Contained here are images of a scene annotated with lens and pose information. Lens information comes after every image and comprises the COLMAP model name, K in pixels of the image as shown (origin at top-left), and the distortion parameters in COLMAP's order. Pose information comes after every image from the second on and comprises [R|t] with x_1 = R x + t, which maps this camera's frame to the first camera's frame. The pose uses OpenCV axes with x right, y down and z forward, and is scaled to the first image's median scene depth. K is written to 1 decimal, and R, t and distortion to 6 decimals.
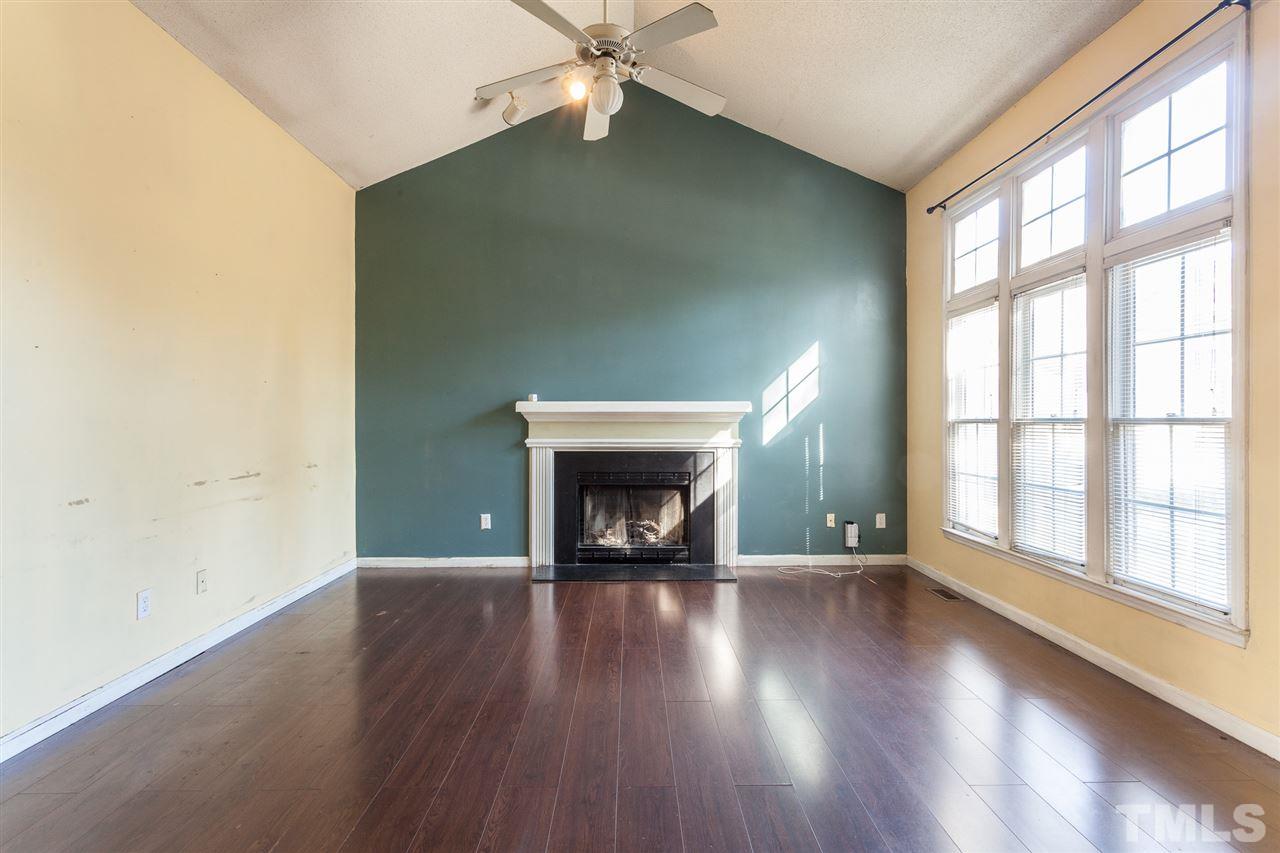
lens RADIAL K [[621.3, 0, 633.6], [0, 621.3, 416.8], [0, 0, 1]] dist [-0.000612, 0.002858]
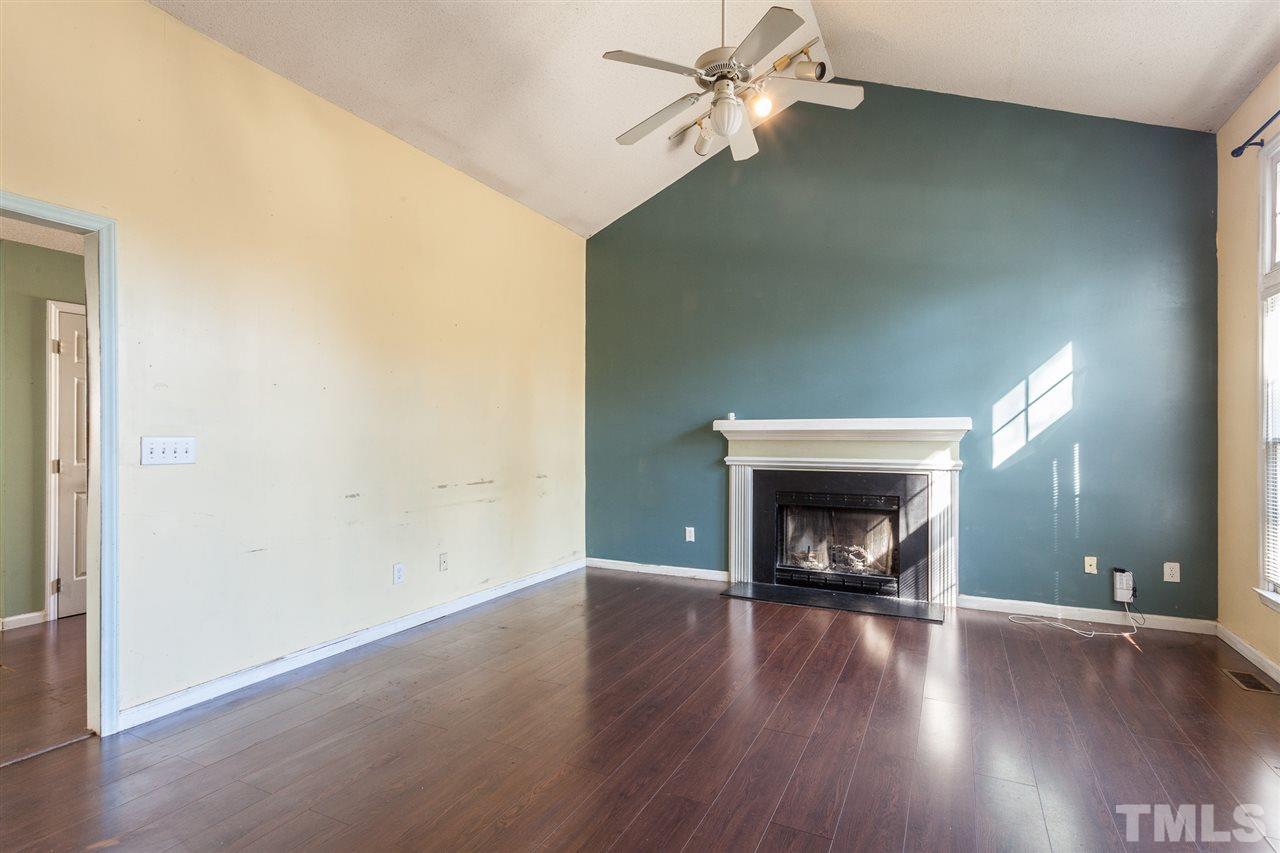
lens RADIAL K [[621.3, 0, 637.6], [0, 621.3, 432.9], [0, 0, 1]] dist [-0.000612, 0.002858]
pose [[0.885176, -0.002187, -0.465251, 0.178375], [0.001006, 0.999996, -0.002787, -0.001027], [0.465255, 0.001999, 0.885174, 0.024107]]
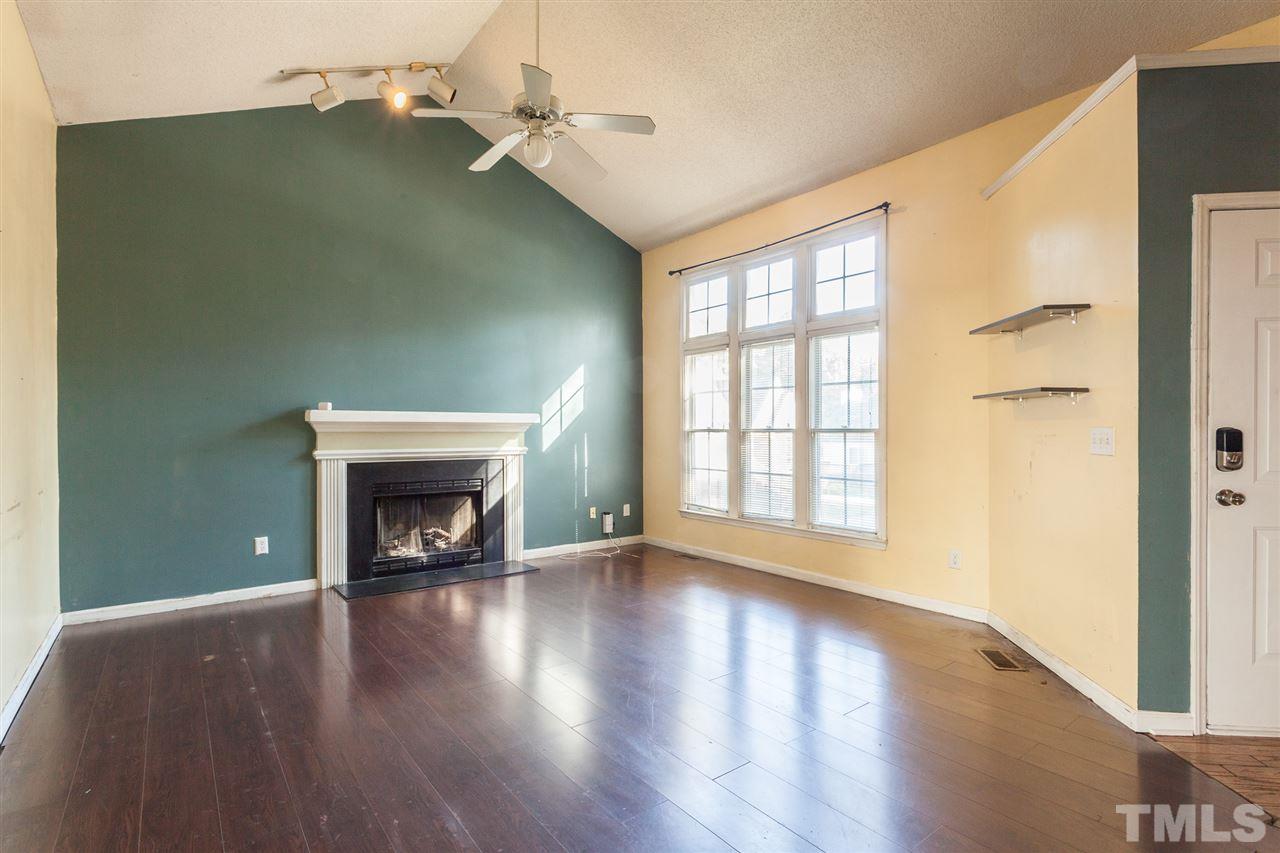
lens RADIAL K [[621.3, 0, 643.5], [0, 621.3, 429.3], [0, 0, 1]] dist [-0.000612, 0.002858]
pose [[0.796710, 0.000142, 0.604362, -0.345741], [-0.002385, 0.999993, 0.002910, 0.000070], [-0.604358, -0.003759, 0.796704, -0.026862]]
